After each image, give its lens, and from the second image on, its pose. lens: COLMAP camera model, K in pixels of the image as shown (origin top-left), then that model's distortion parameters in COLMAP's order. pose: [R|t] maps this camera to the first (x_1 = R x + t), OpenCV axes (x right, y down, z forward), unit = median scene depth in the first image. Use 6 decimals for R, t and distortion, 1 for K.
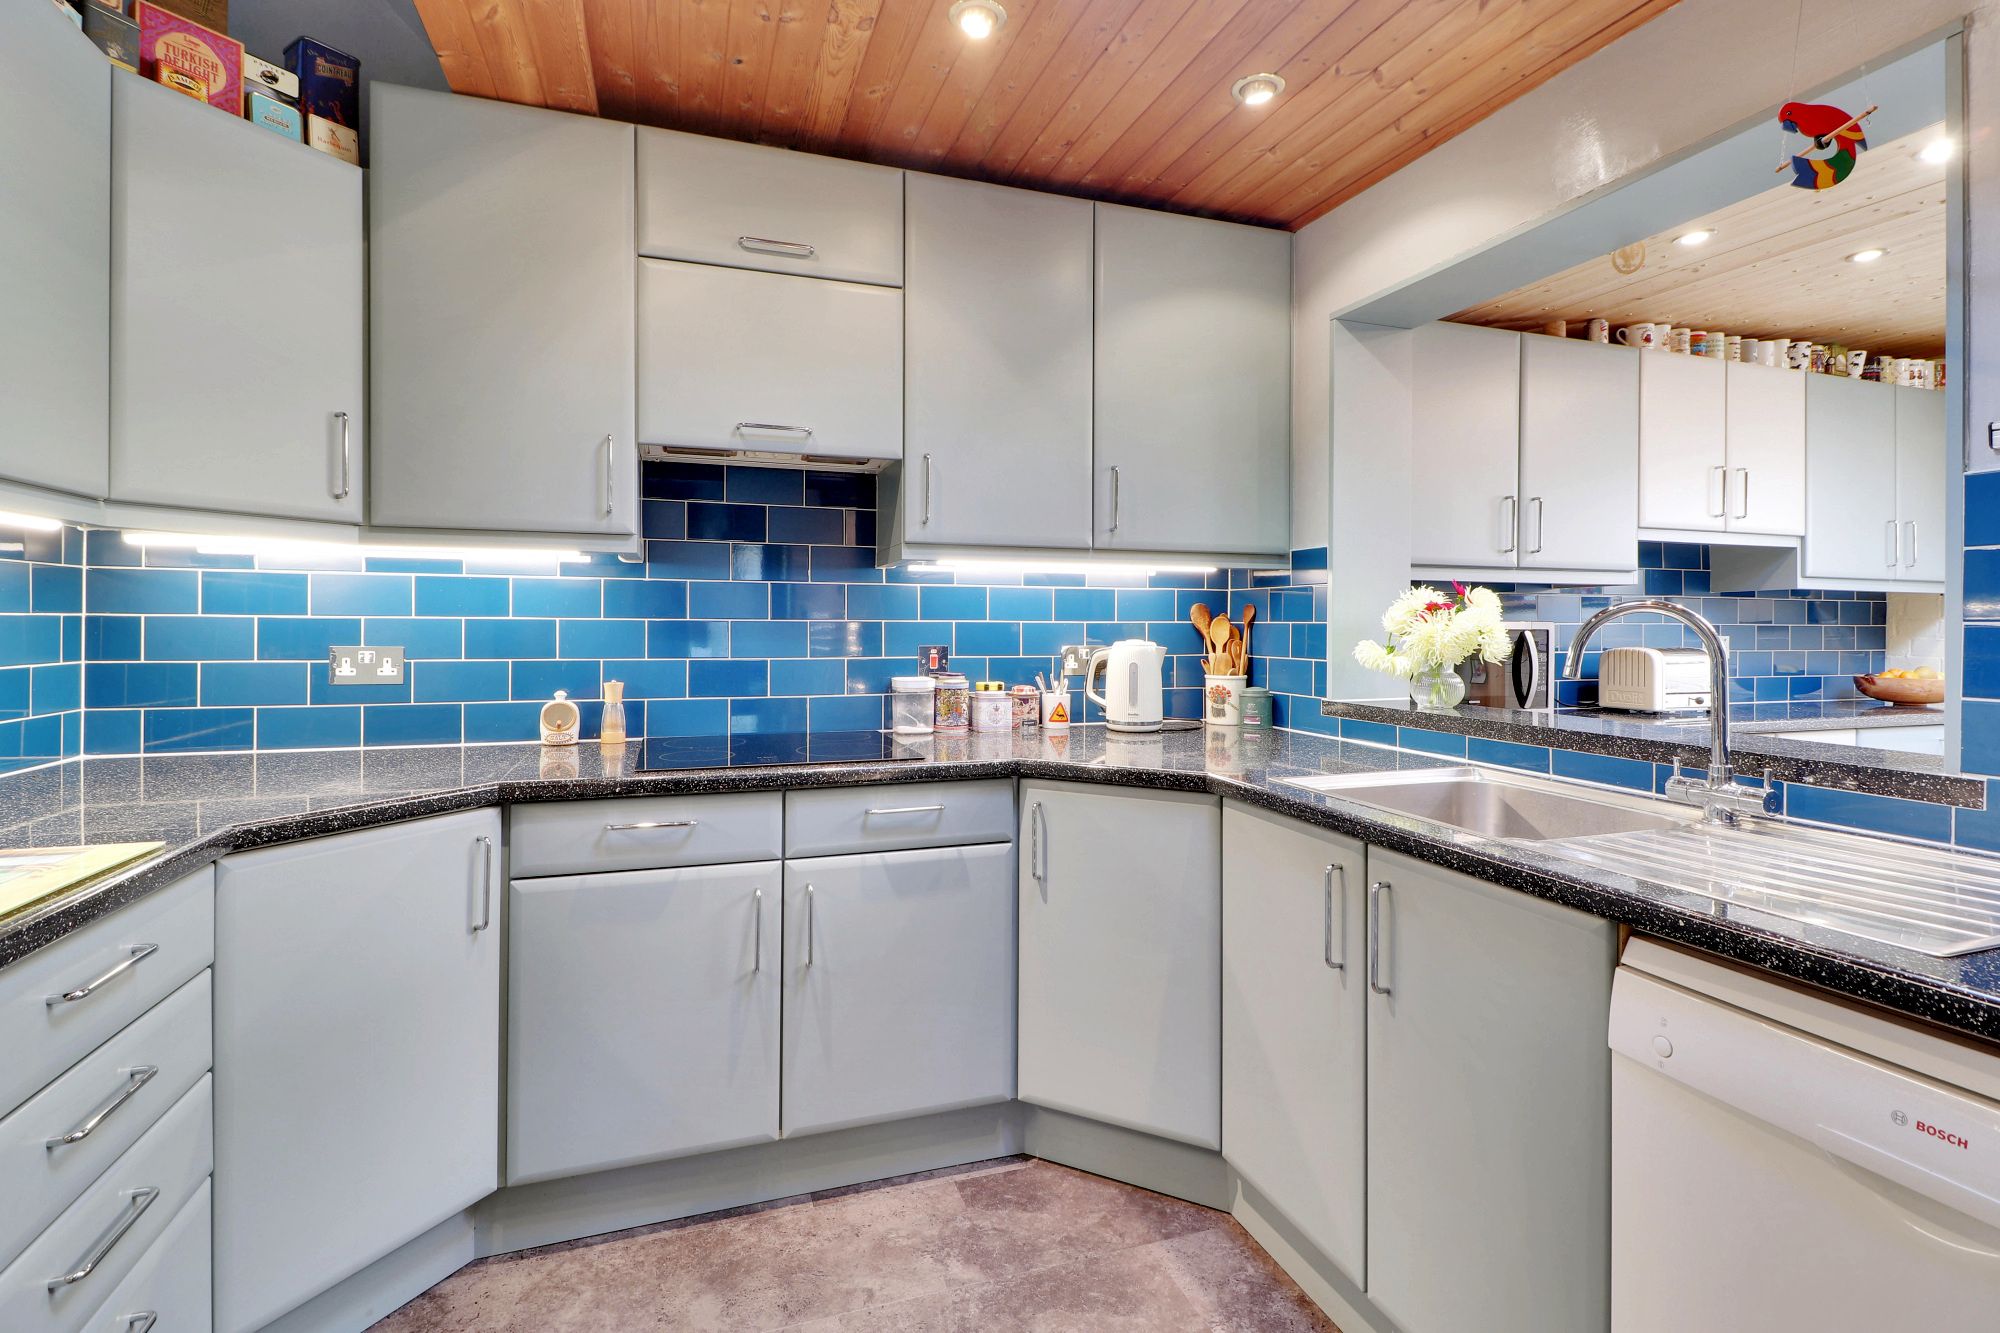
lens RADIAL K [[937.2, 0, 981.1], [0, 937.2, 621.9], [0, 0, 1]] dist [0.006167, -0.000741]
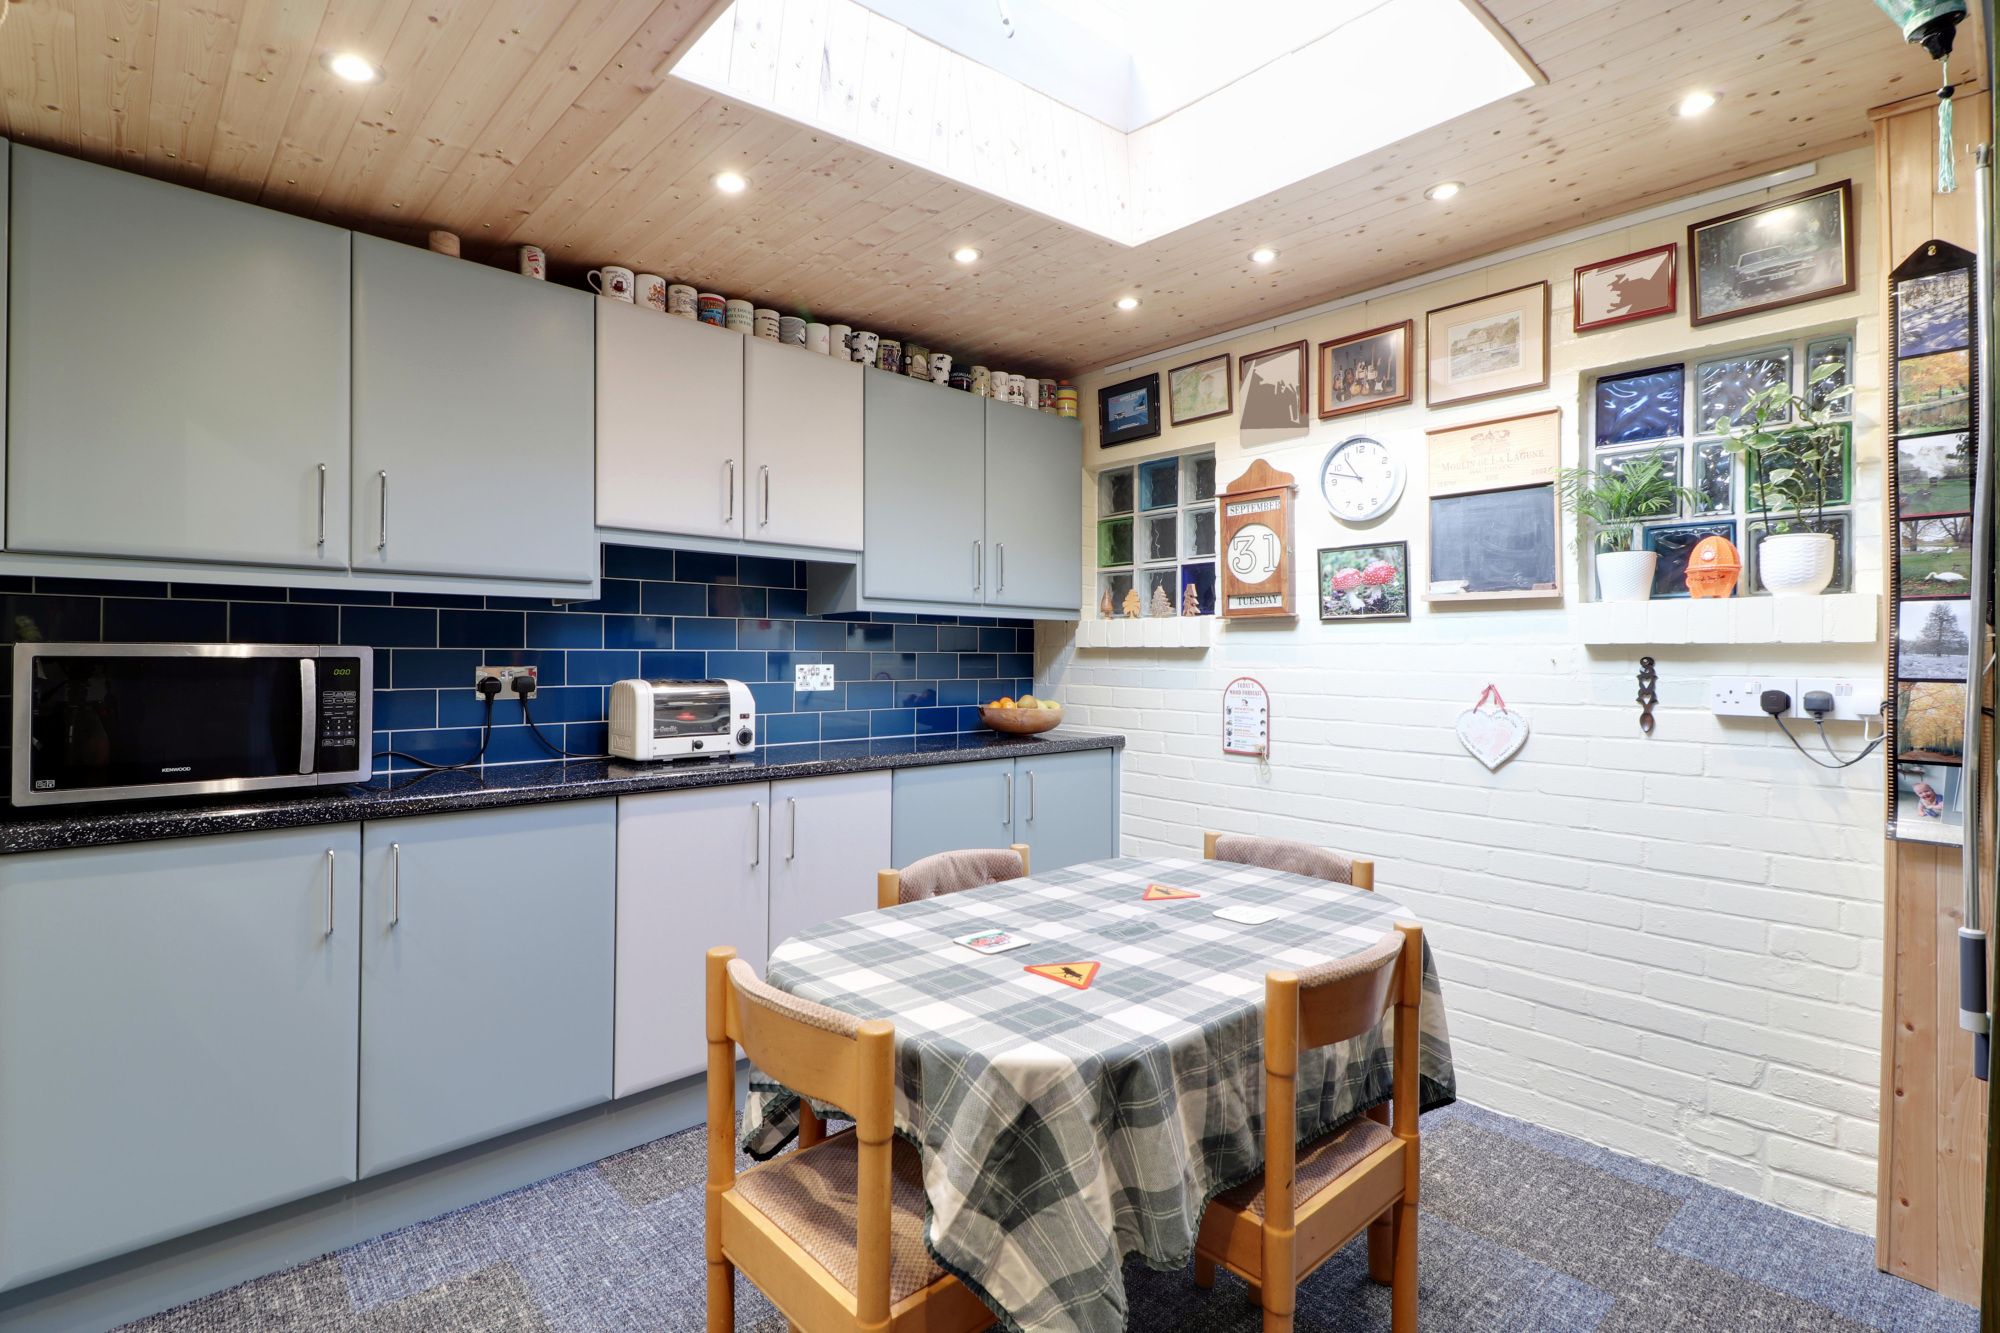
lens RADIAL K [[937.2, 0, 1000.9], [0, 937.2, 659.8], [0, 0, 1]] dist [0.006167, -0.000741]
pose [[0.914112, -0.006691, 0.405407, 0.634652], [0.006118, 0.999978, 0.002709, 0.009349], [-0.405416, 0.000004, 0.914132, 0.142602]]
